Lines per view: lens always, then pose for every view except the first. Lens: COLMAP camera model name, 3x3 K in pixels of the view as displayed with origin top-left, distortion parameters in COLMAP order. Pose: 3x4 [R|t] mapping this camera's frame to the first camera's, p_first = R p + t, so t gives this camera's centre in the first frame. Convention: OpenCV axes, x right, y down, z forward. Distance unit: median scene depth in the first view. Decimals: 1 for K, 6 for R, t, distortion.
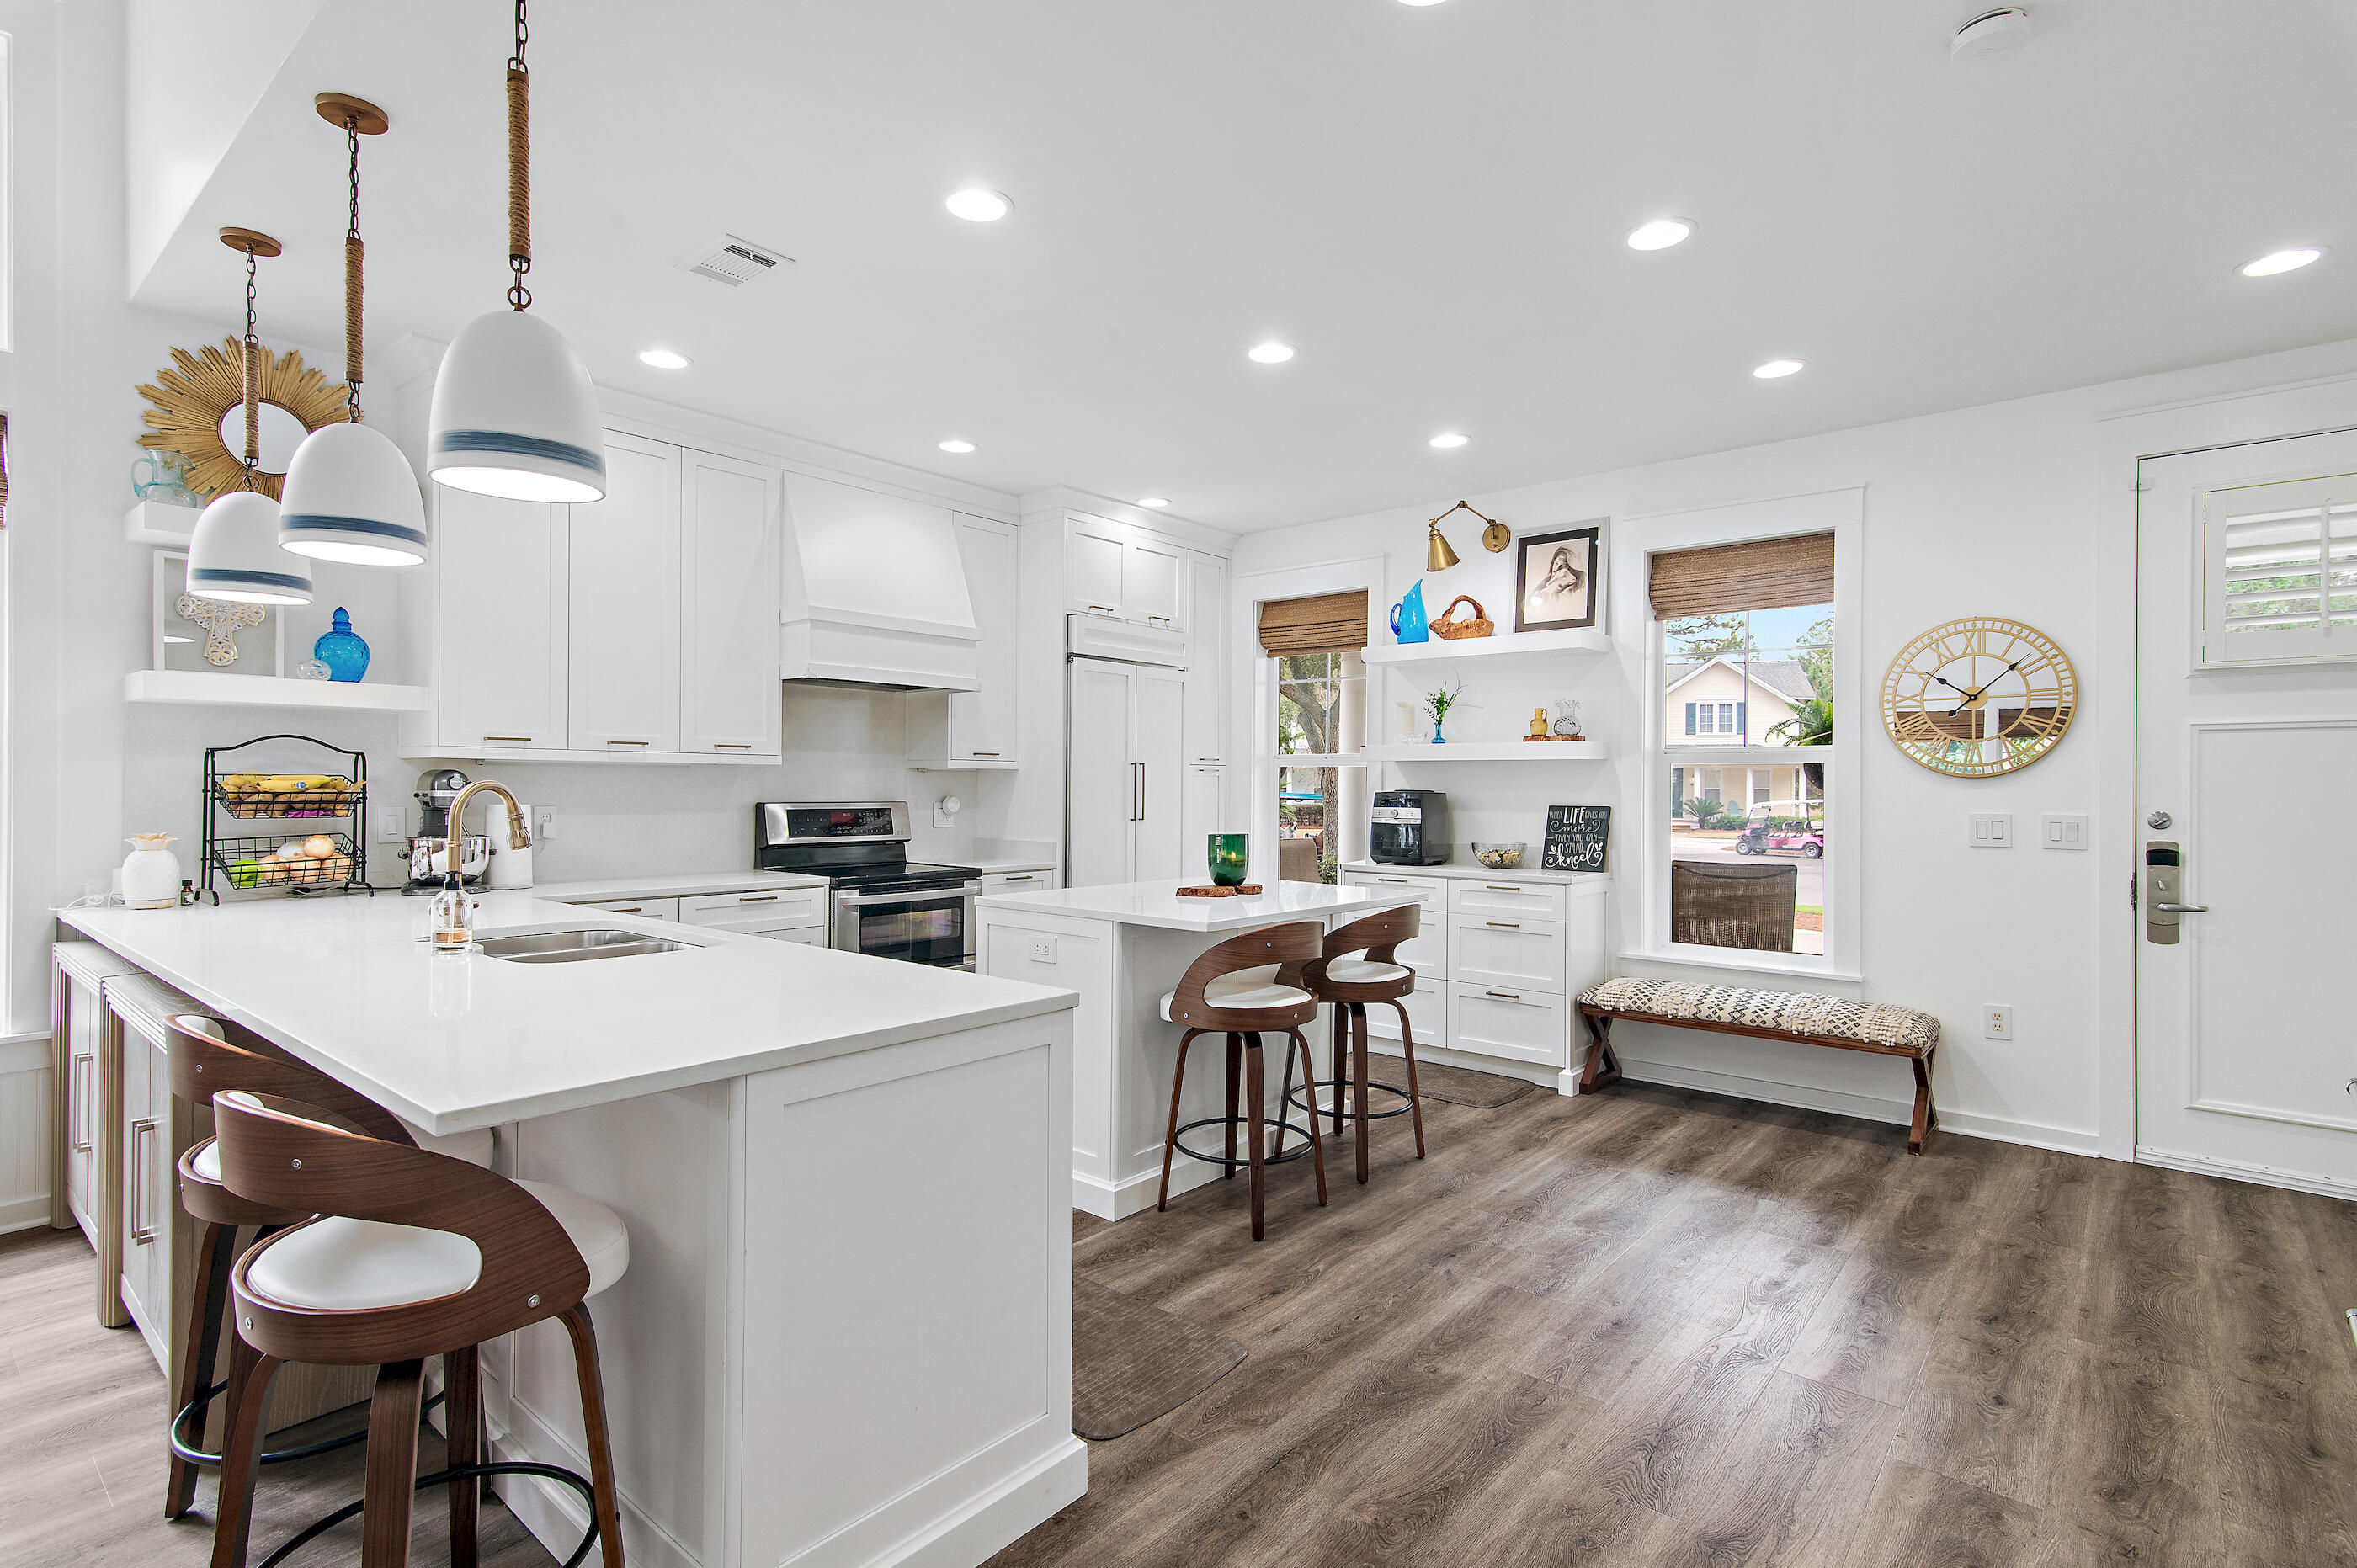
lens RADIAL K [[1156.0, 0, 1158.9], [0, 1156.0, 785.2], [0, 0, 1]] dist [0.020914, -0.007496]
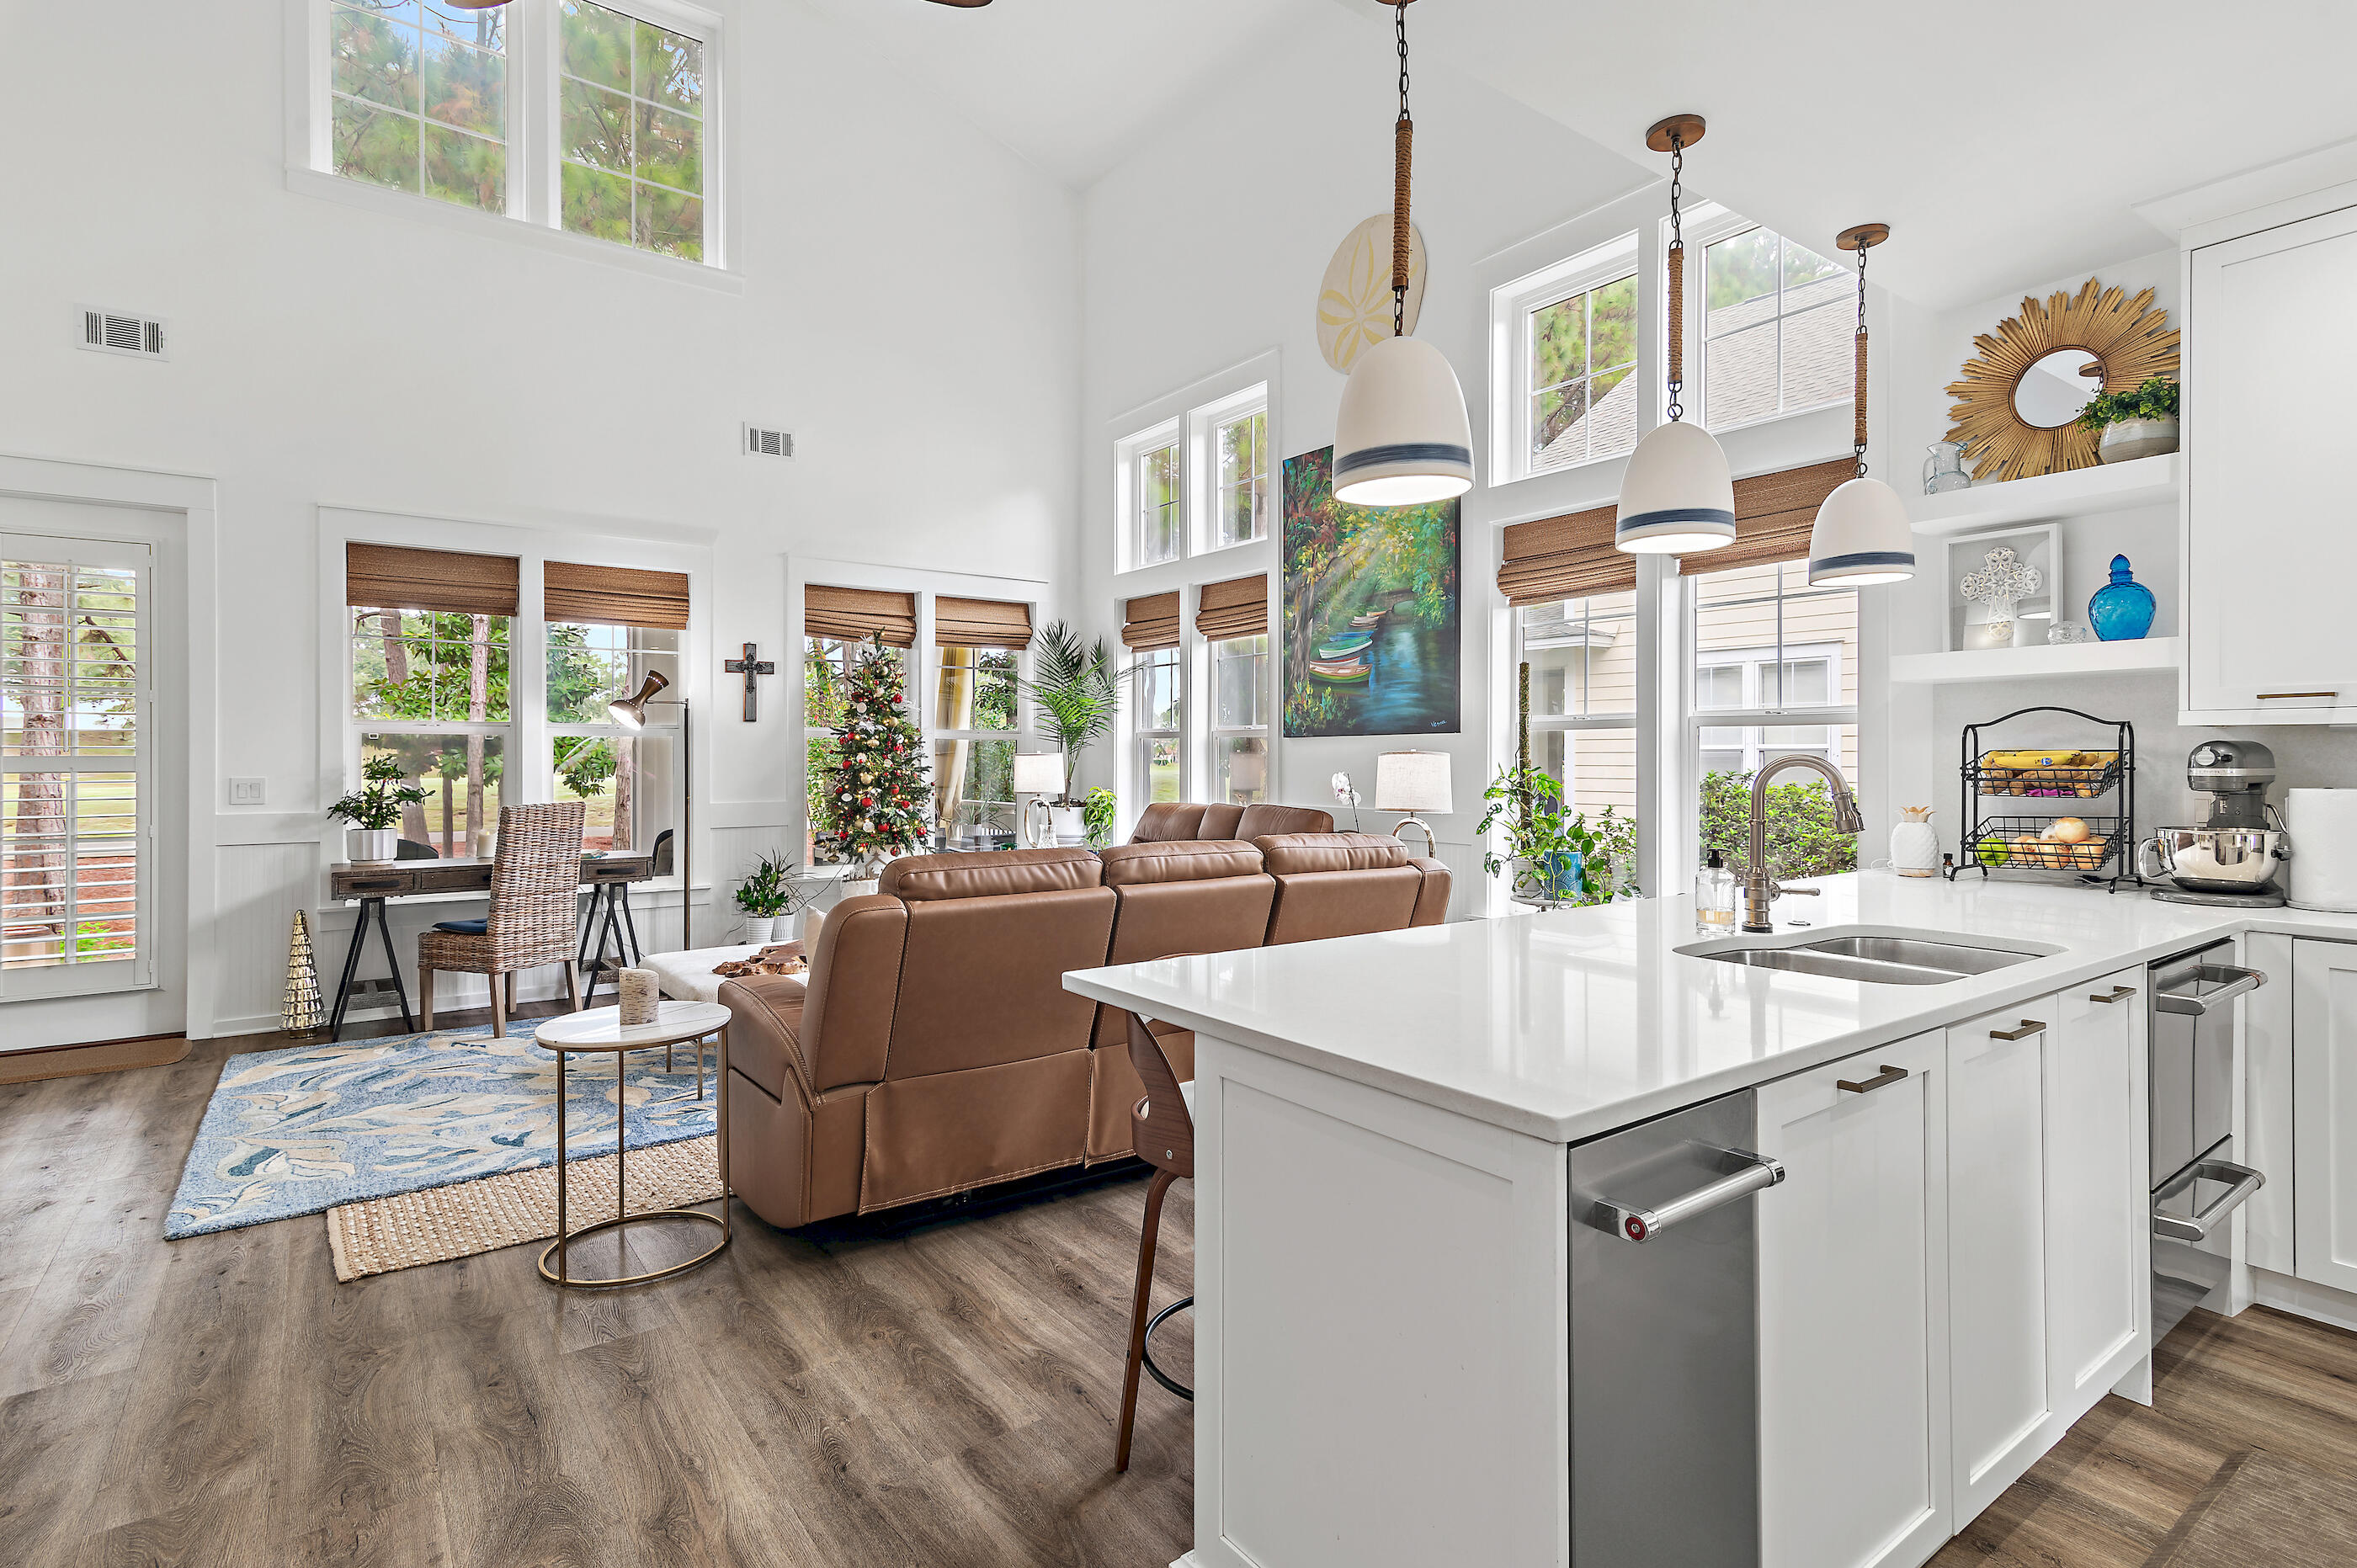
lens RADIAL K [[1156.0, 0, 1192.0], [0, 1156.0, 754.7], [0, 0, 1]] dist [0.020914, -0.007496]
pose [[-0.215256, -0.011093, -0.976495, 0.243552], [-0.003765, 0.999937, -0.010530, 0.005686], [0.976550, 0.001410, -0.215284, 0.438917]]
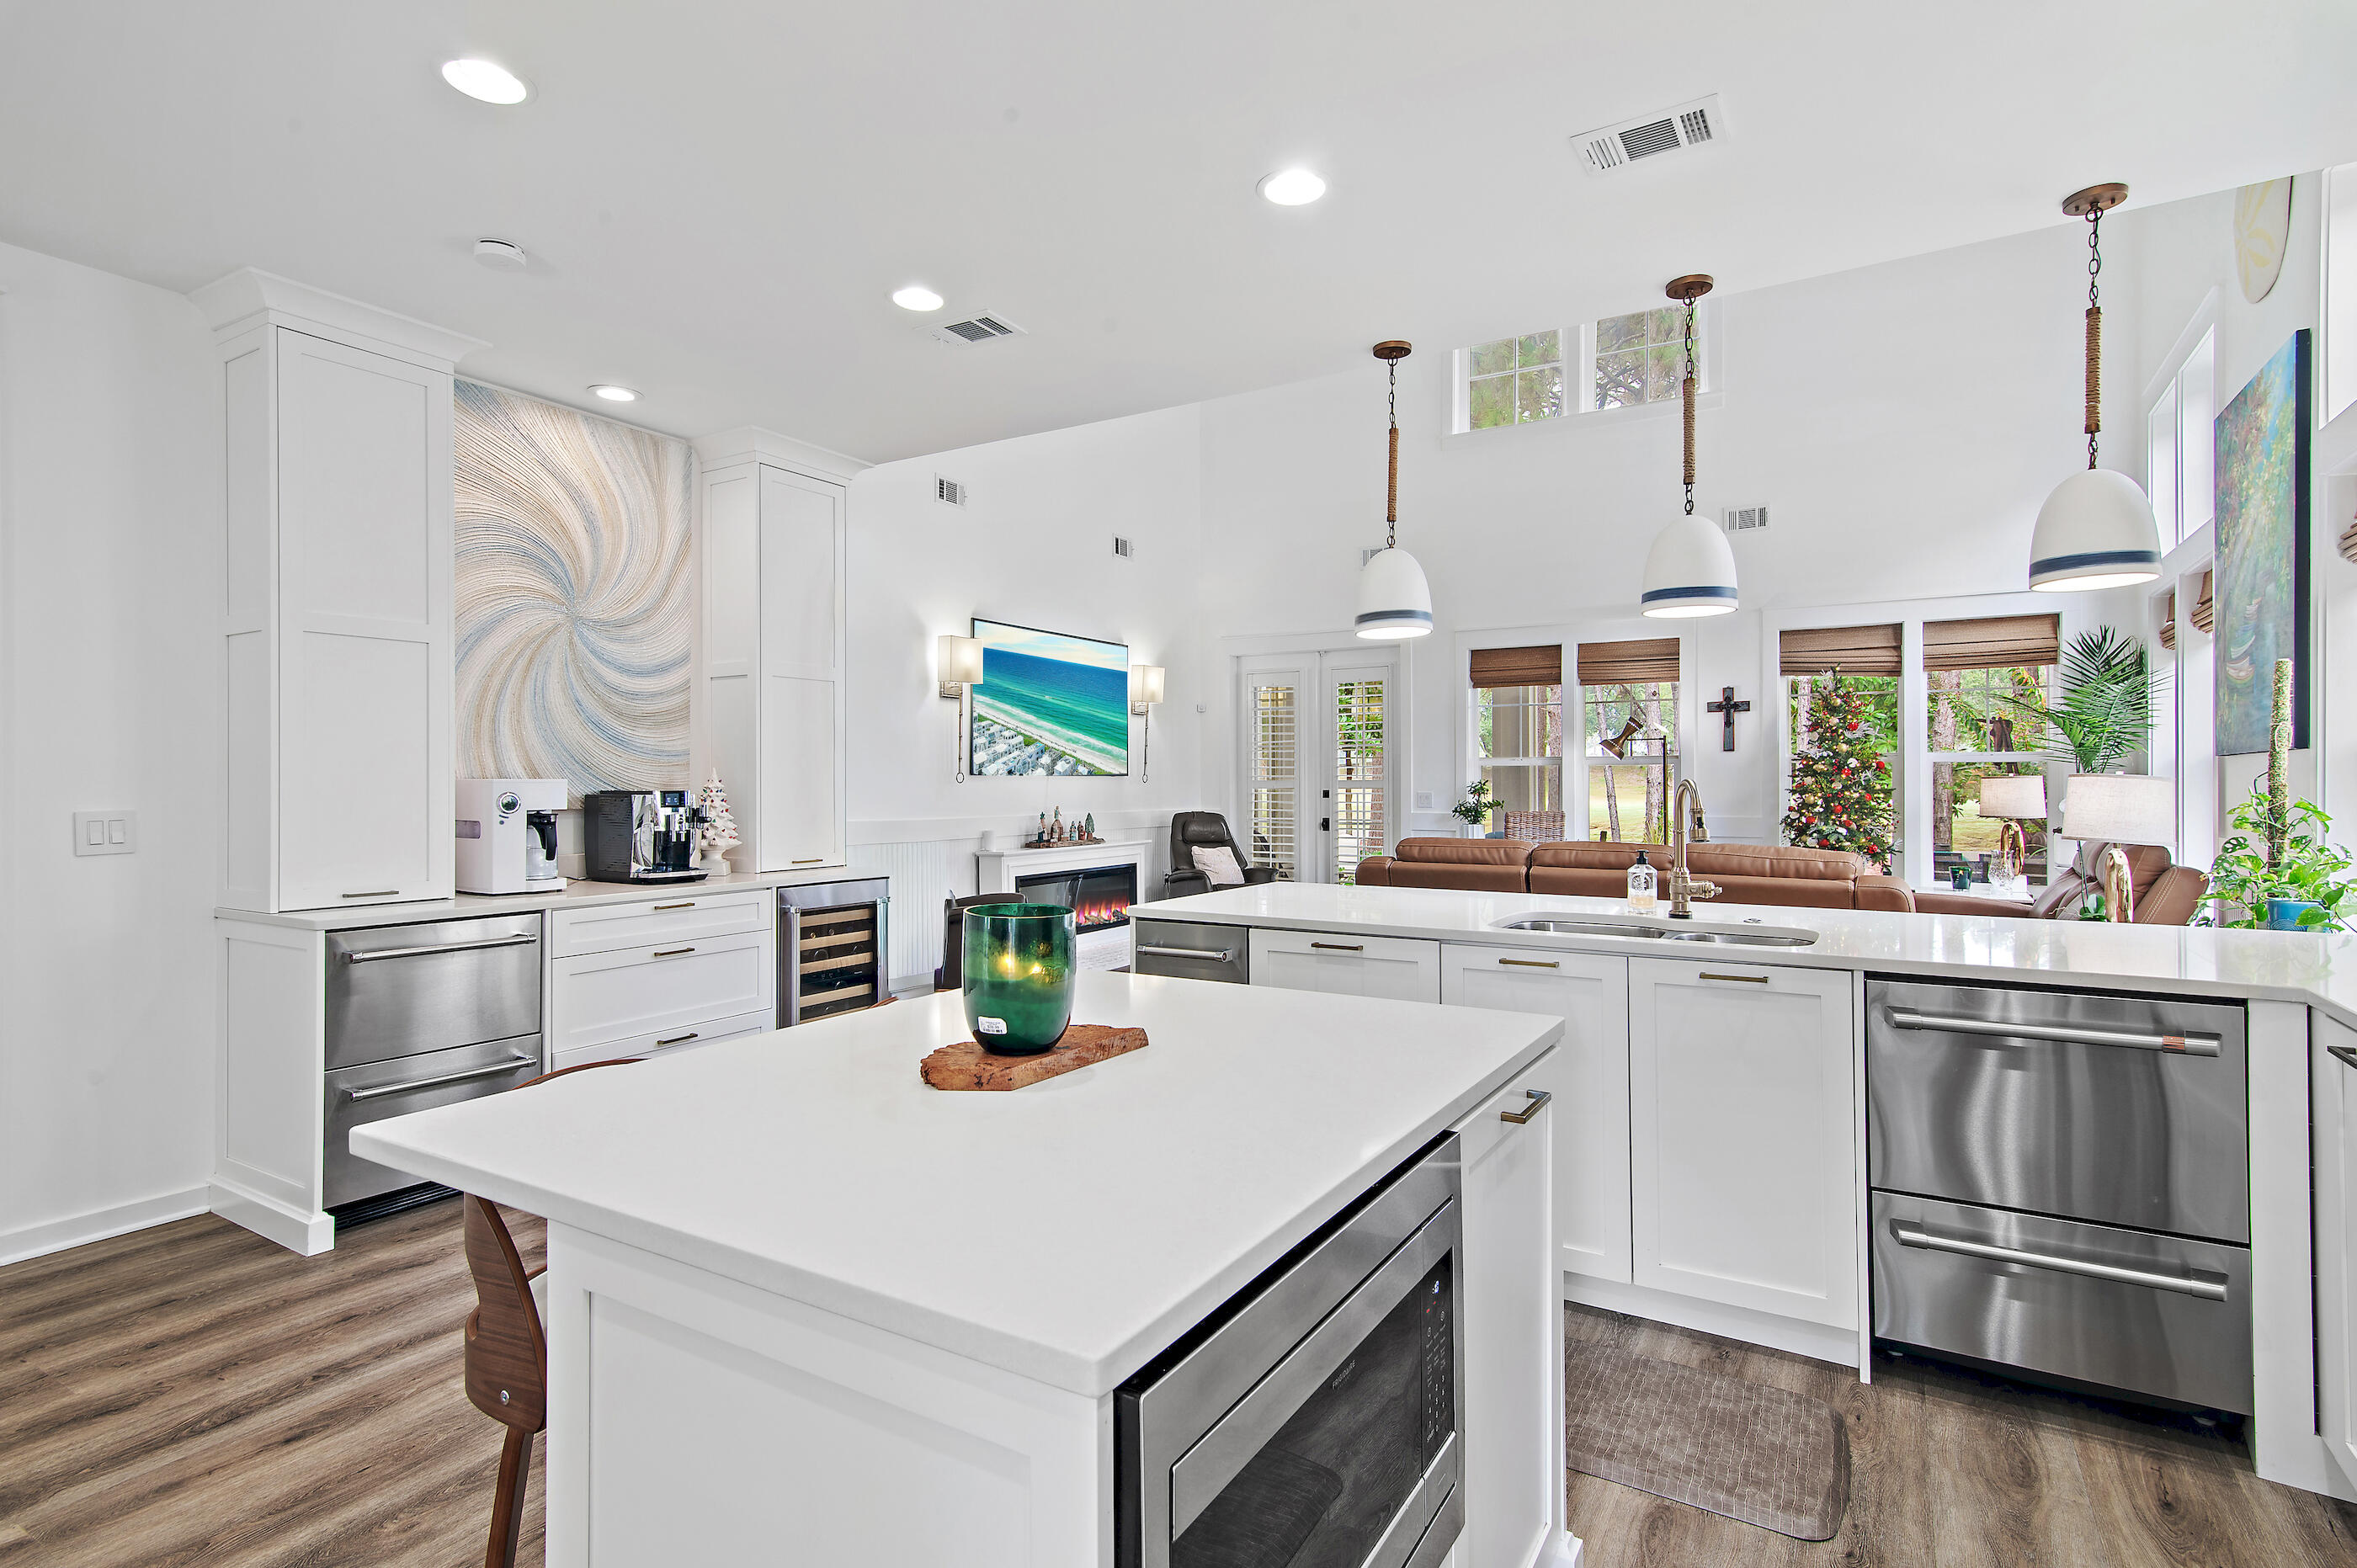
lens RADIAL K [[1156.0, 0, 1199.6], [0, 1156.0, 774.7], [0, 0, 1]] dist [0.020914, -0.007496]
pose [[-0.983461, -0.008406, -0.180923, 0.062833], [-0.007711, 0.999960, -0.004545, 0.001515], [0.180954, -0.003075, -0.983487, 1.209561]]
